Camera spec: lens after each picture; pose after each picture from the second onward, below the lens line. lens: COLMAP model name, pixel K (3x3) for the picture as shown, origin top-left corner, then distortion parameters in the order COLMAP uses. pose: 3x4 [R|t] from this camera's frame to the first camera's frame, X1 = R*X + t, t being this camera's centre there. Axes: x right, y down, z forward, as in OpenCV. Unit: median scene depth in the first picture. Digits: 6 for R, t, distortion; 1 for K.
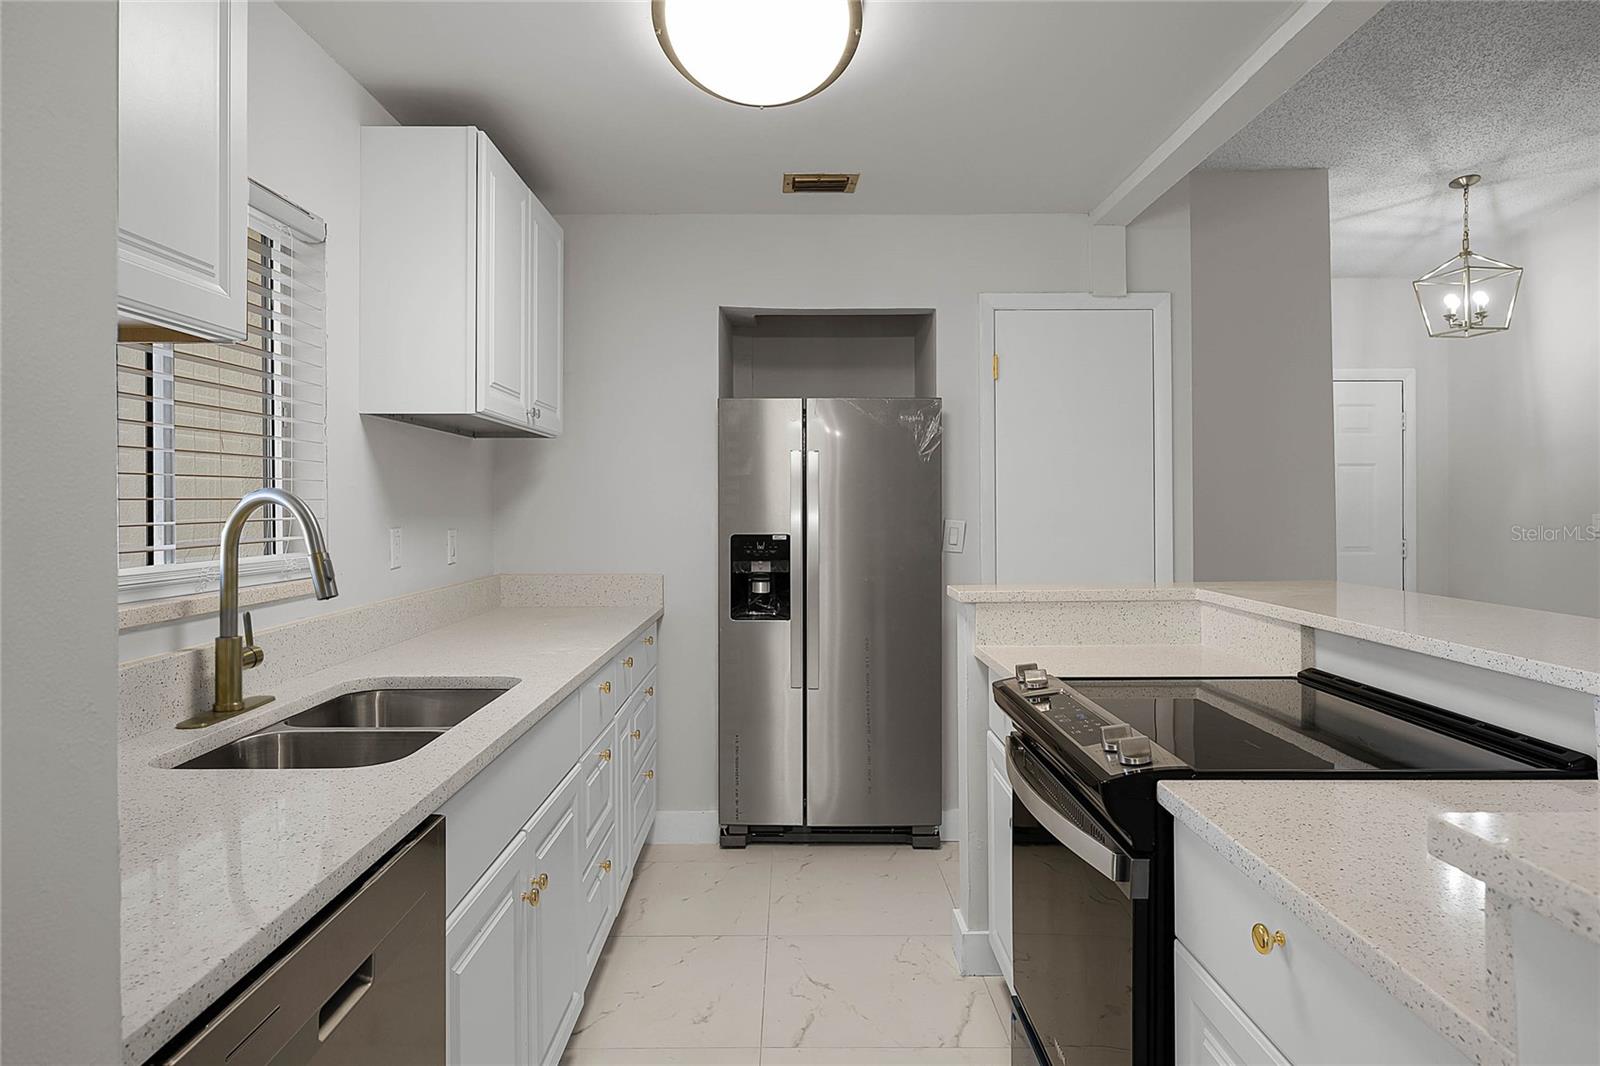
lens RADIAL K [[958.3, 0, 794.0], [0, 958.3, 519.8], [0, 0, 1]] dist [-0.007832, -0.000526]
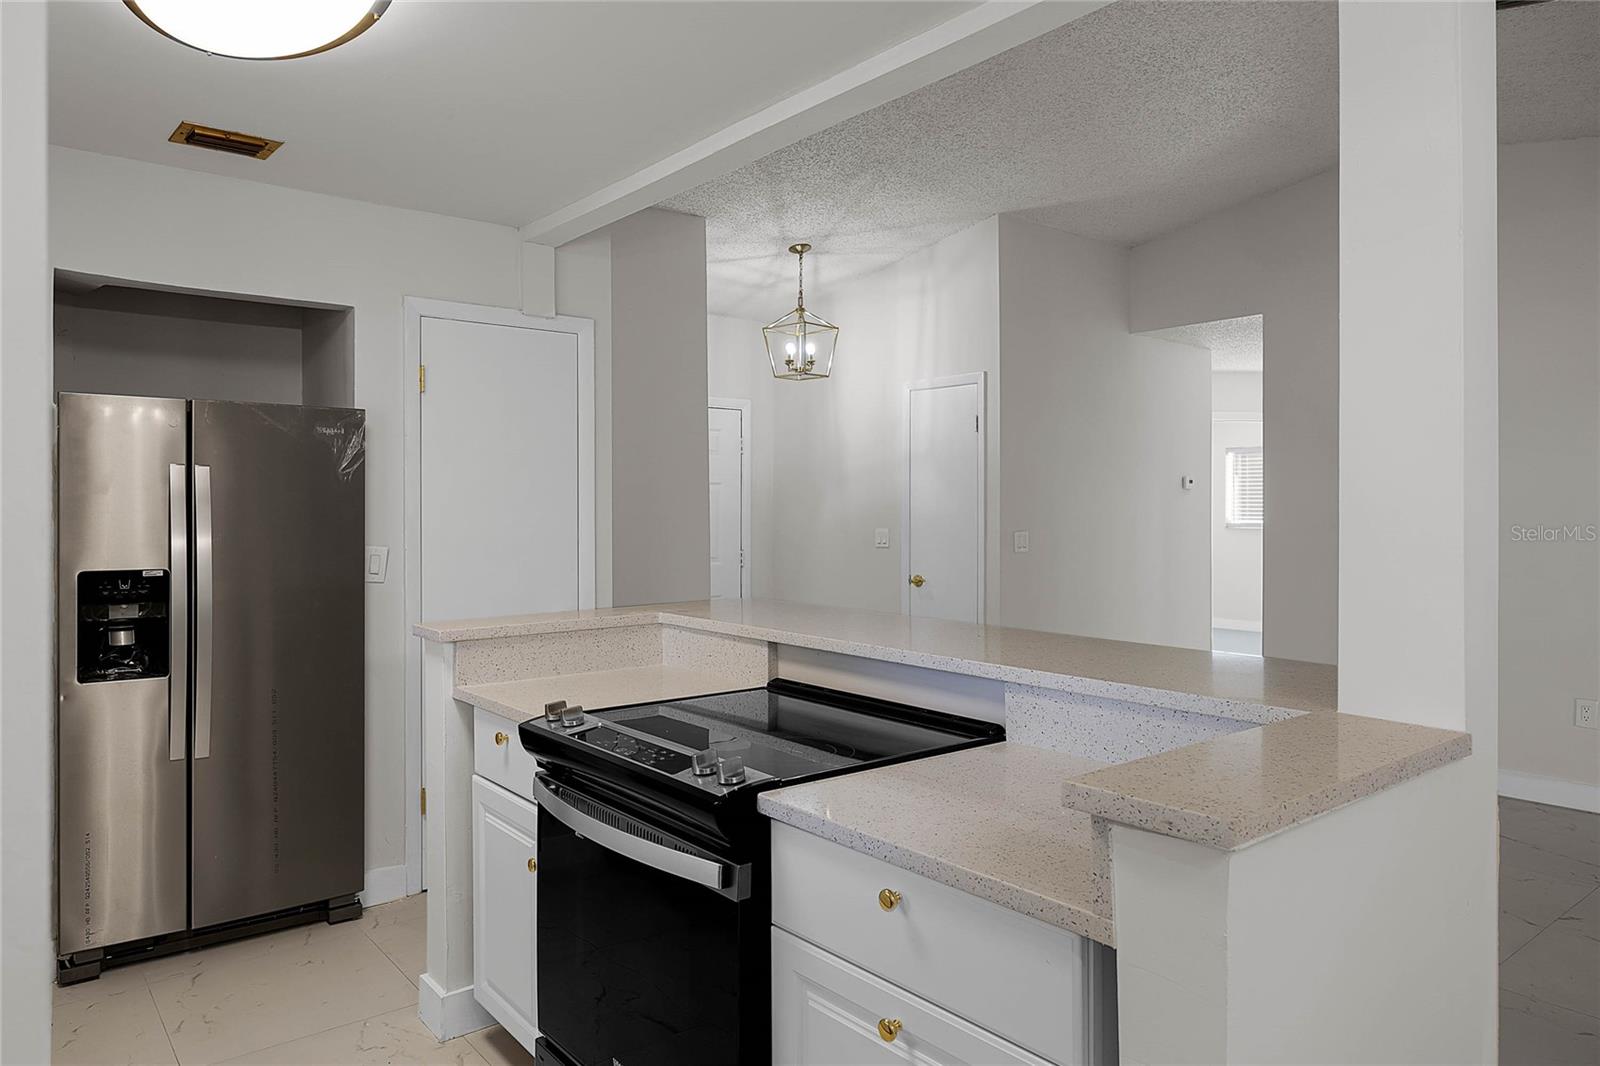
lens RADIAL K [[1044.3, 0, 806.3], [0, 1044.3, 532.8], [0, 0, 1]] dist [-0.003057, -0.006733]
pose [[0.772191, -0.010932, 0.635296, -0.144131], [0.005032, 0.999926, 0.011090, -0.021849], [-0.635371, -0.005367, 0.772189, -0.004569]]
